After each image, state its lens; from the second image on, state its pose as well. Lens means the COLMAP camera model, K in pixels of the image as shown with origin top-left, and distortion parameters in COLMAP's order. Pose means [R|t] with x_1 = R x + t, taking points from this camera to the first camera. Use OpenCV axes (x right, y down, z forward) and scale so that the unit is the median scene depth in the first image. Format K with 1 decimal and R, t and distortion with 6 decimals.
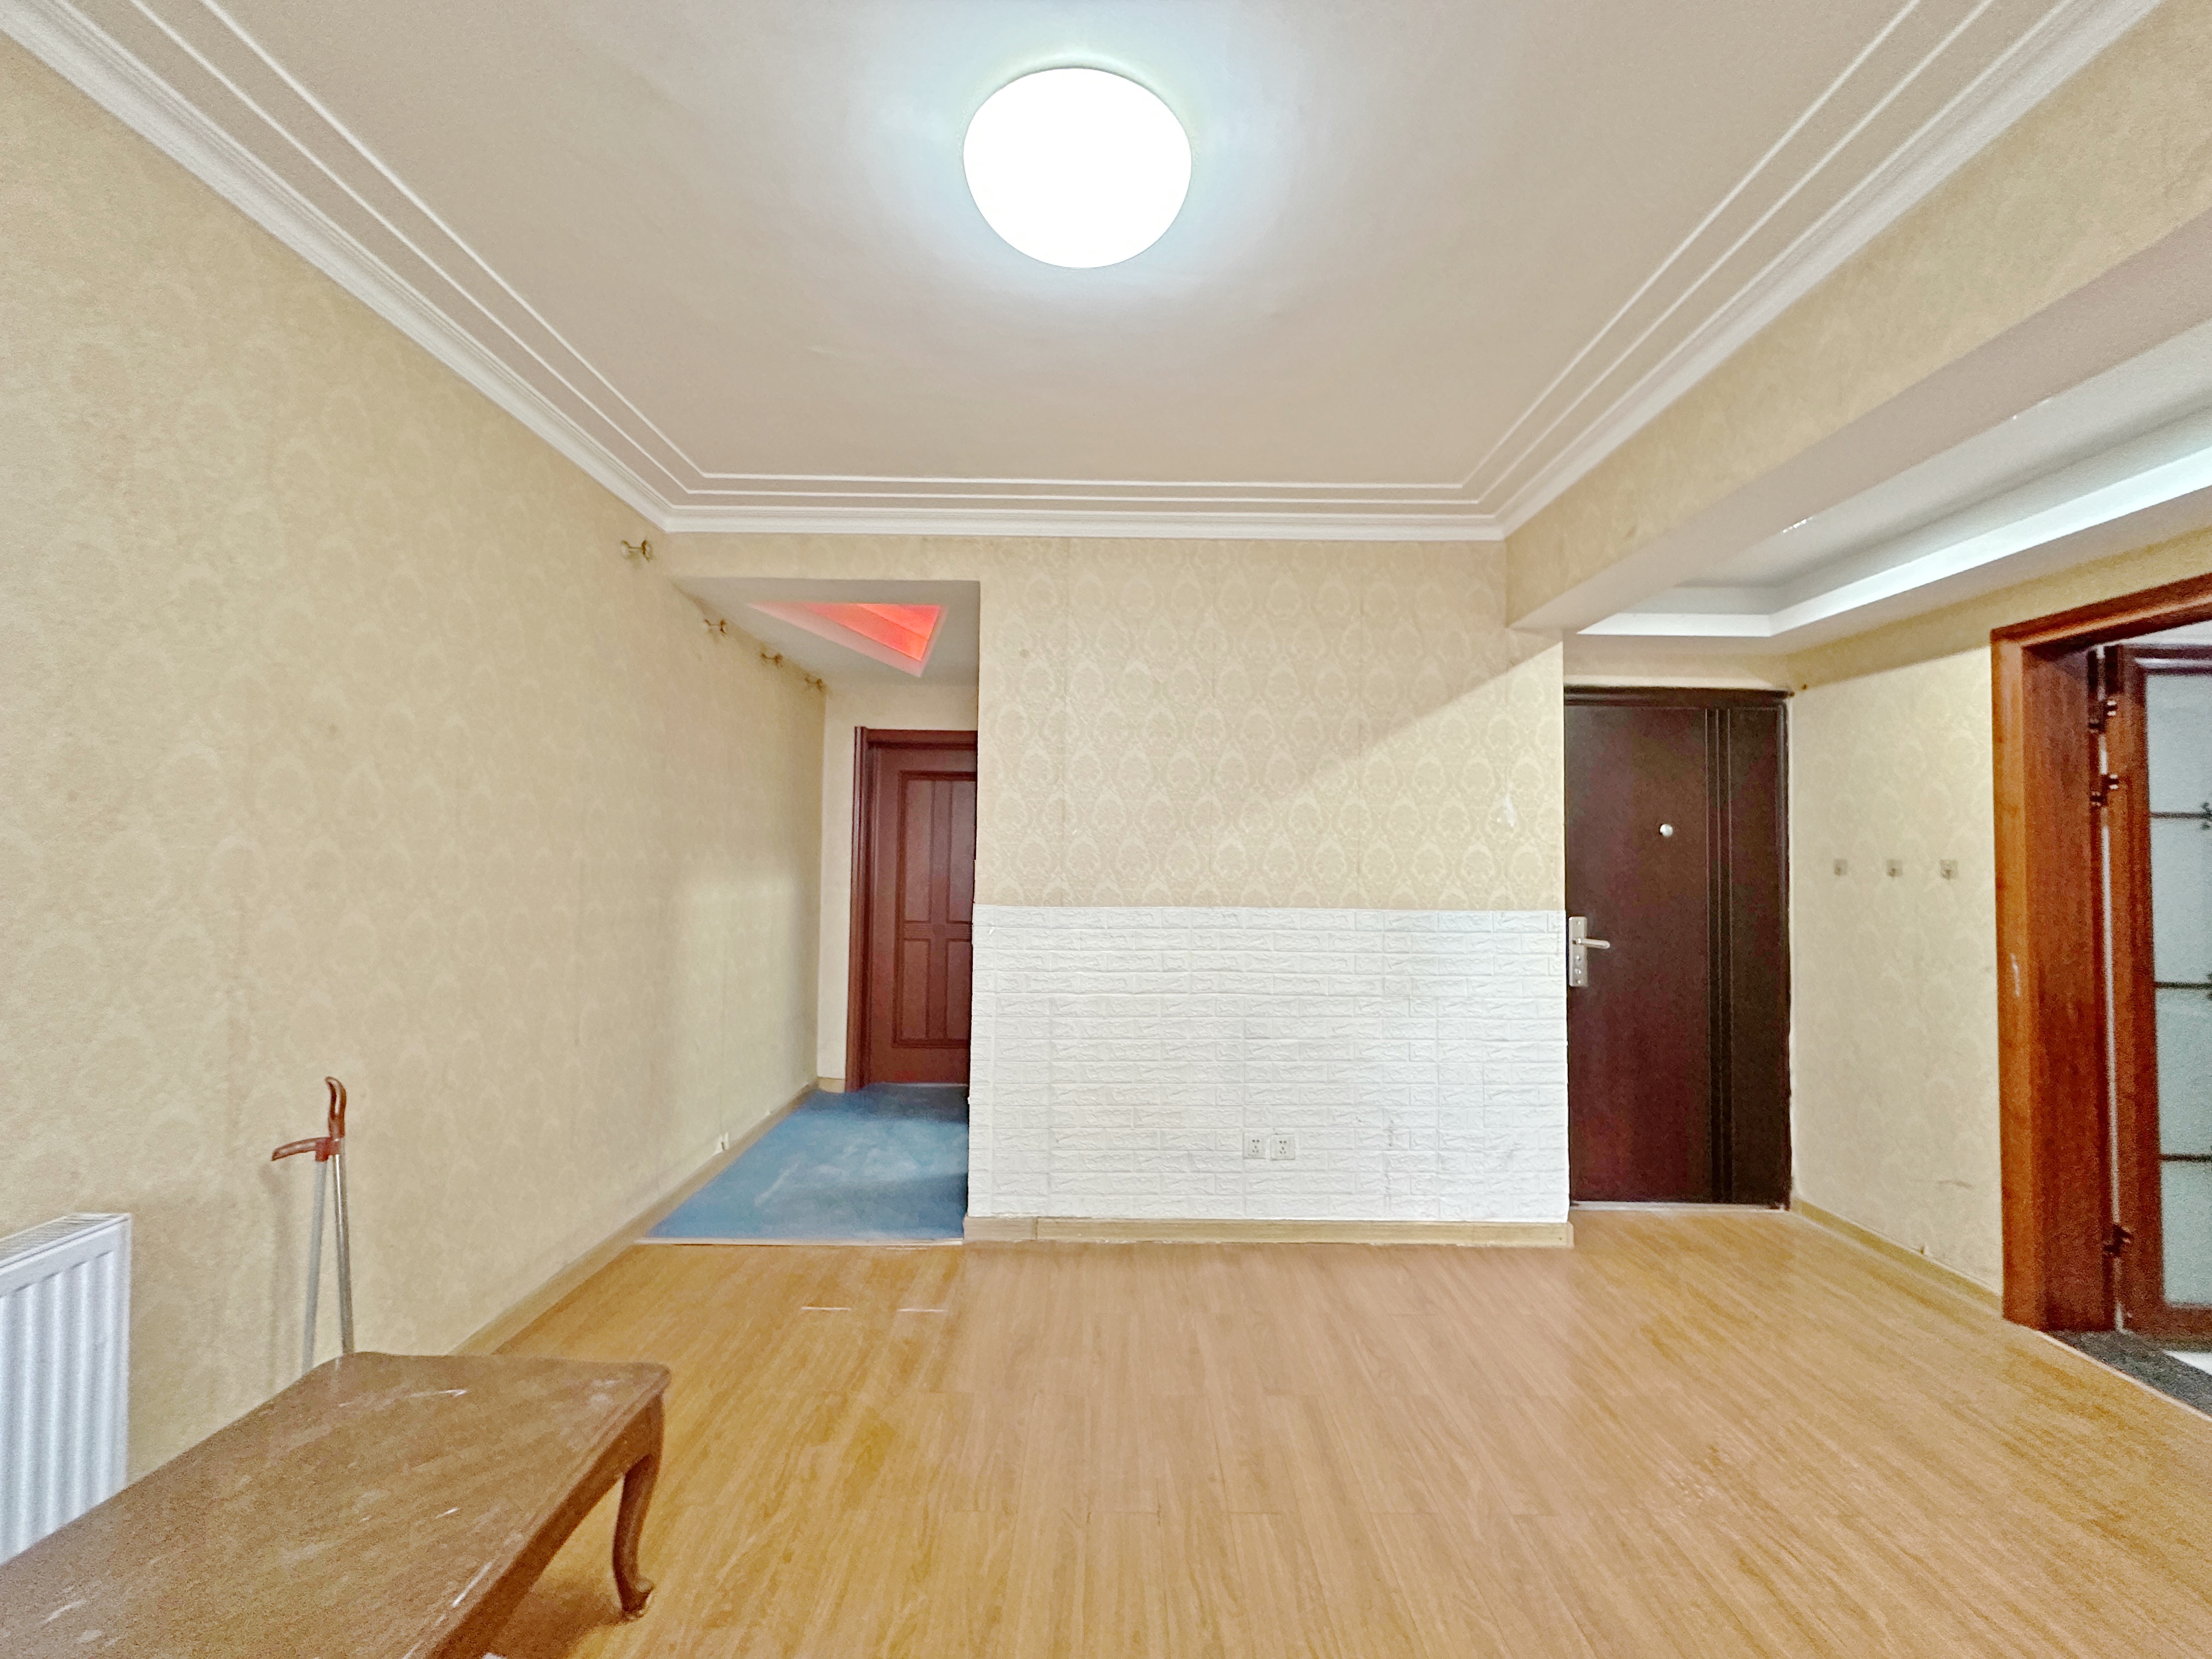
lens RADIAL K [[888.0, 0, 1107.1], [0, 888.0, 834.9], [0, 0, 1]] dist [-0.000497, -0.000023]
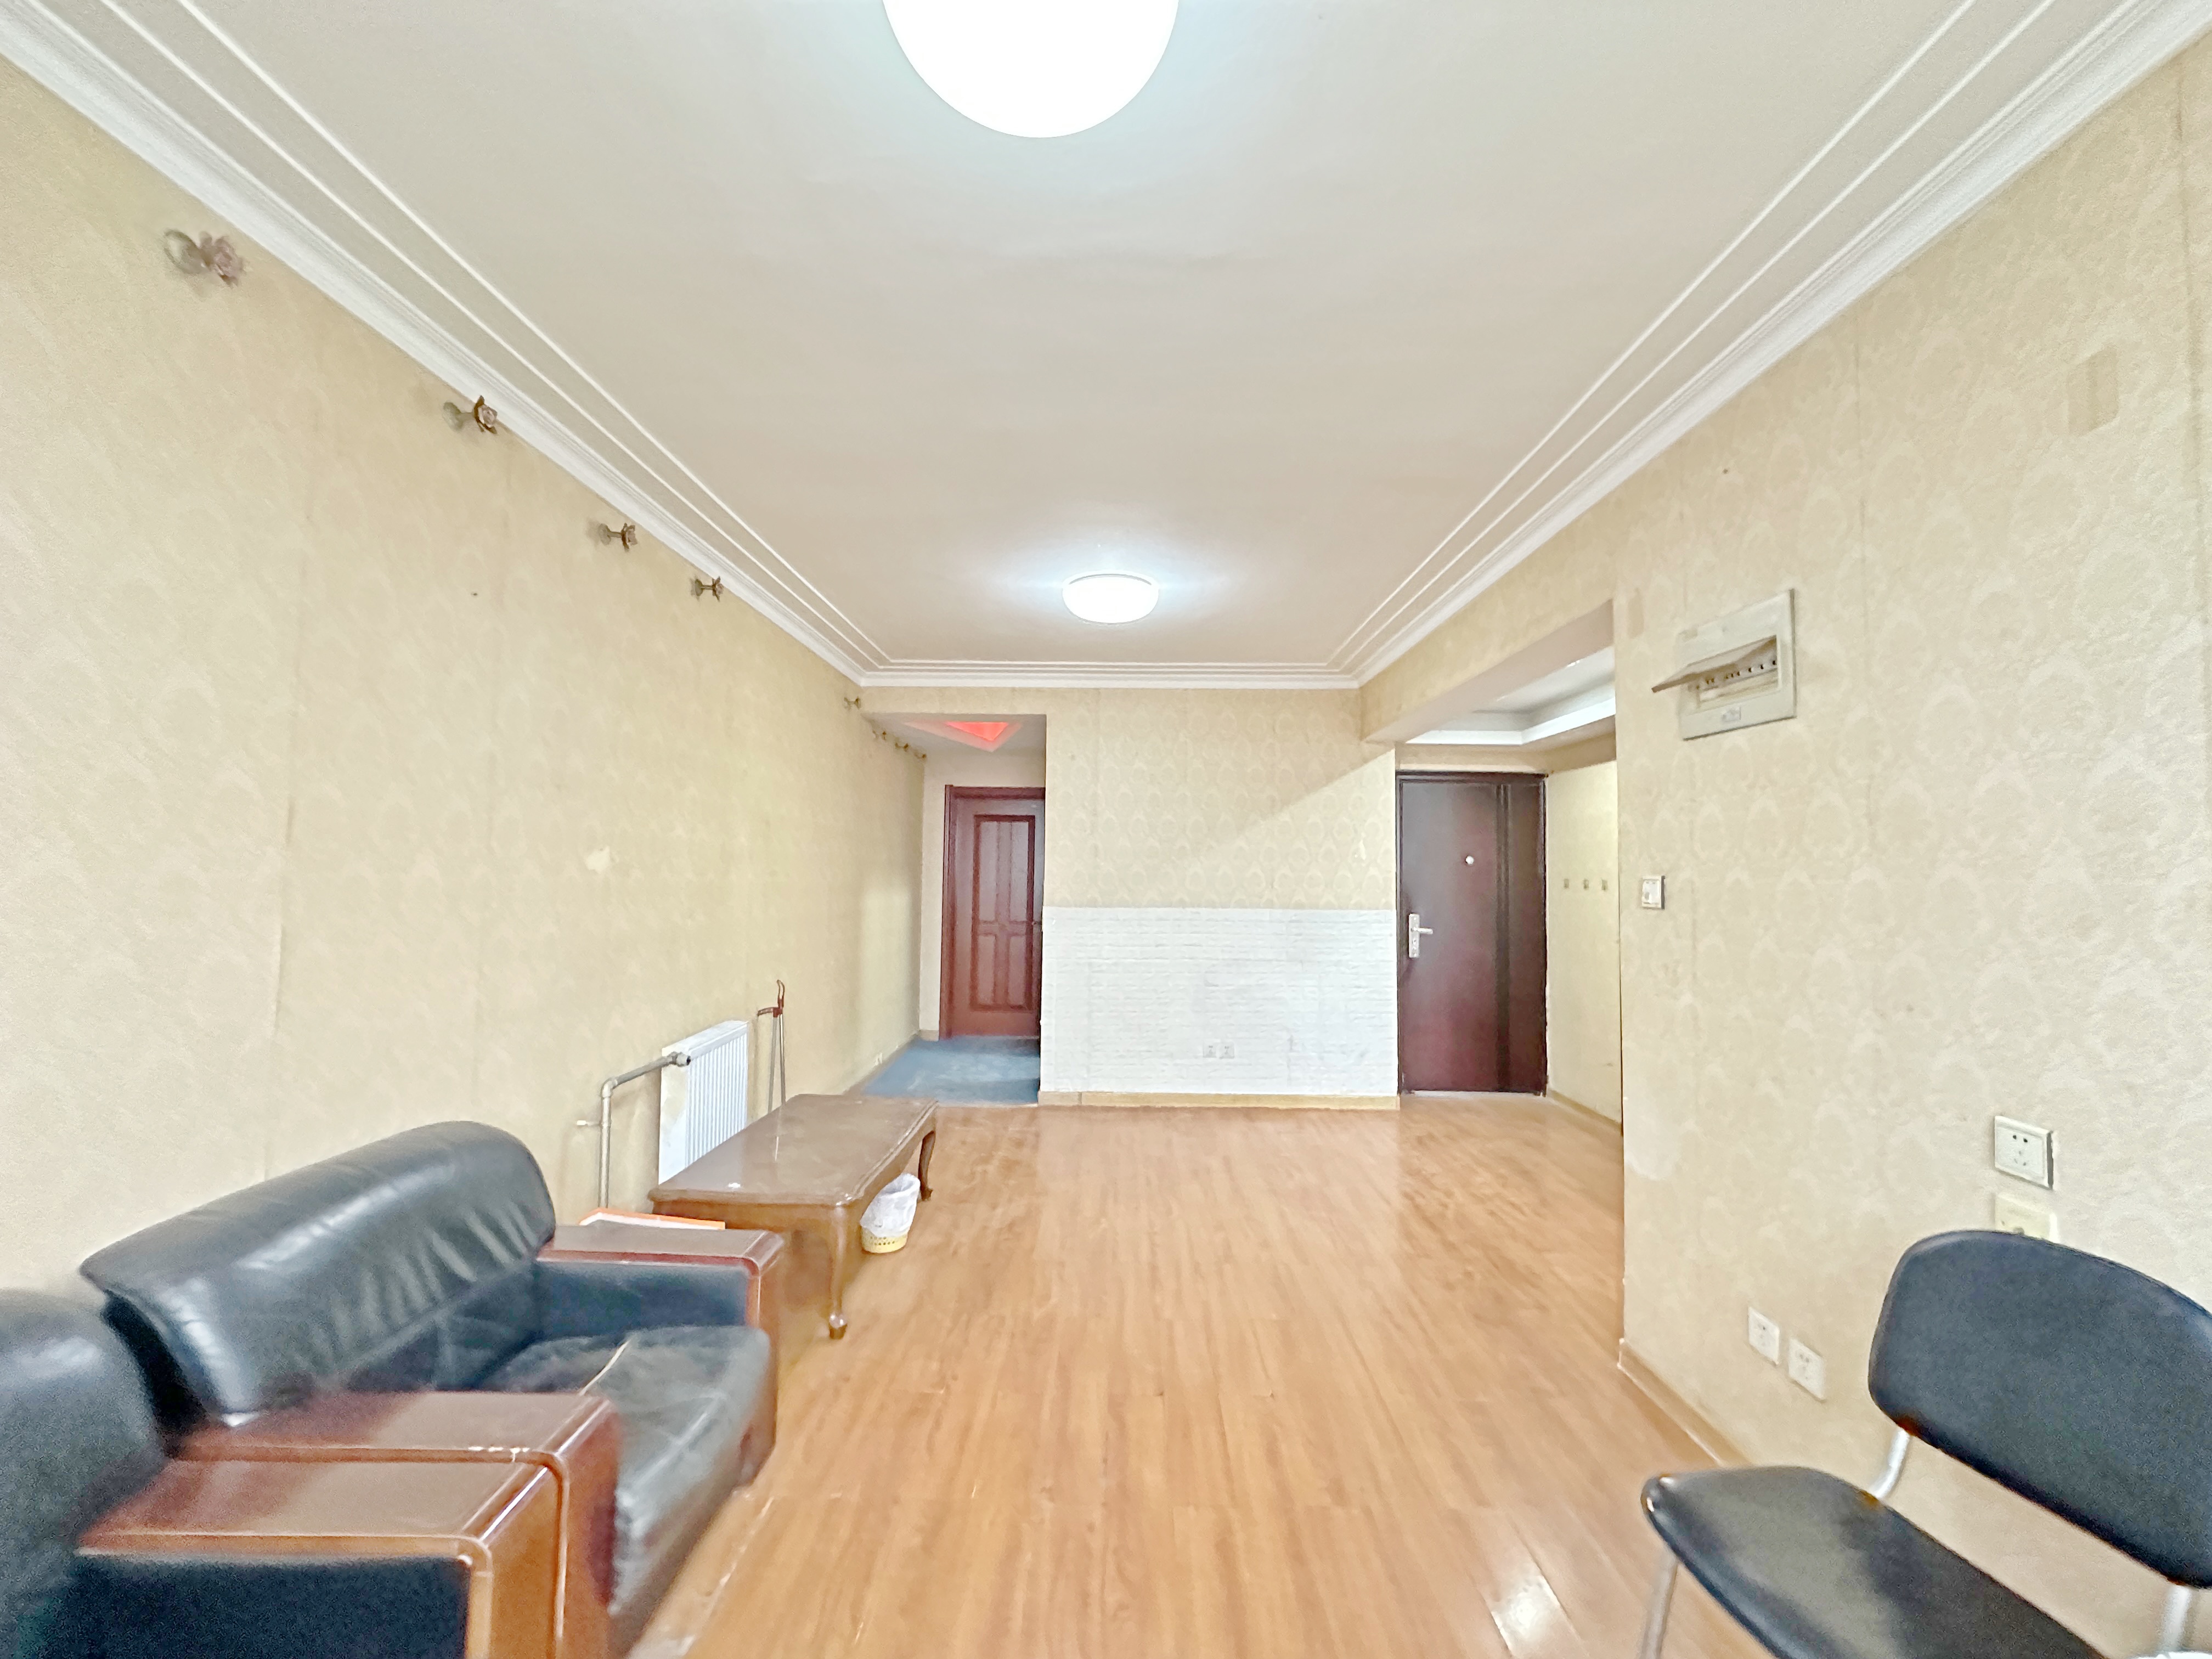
lens RADIAL K [[888.0, 0, 1106.4], [0, 888.0, 834.6], [0, 0, 1]] dist [-0.000497, -0.000023]
pose [[0.999867, -0.002206, -0.016135, -0.002514], [0.001994, 0.999912, -0.013126, -0.035595], [0.016162, 0.013092, 0.999784, -0.681692]]
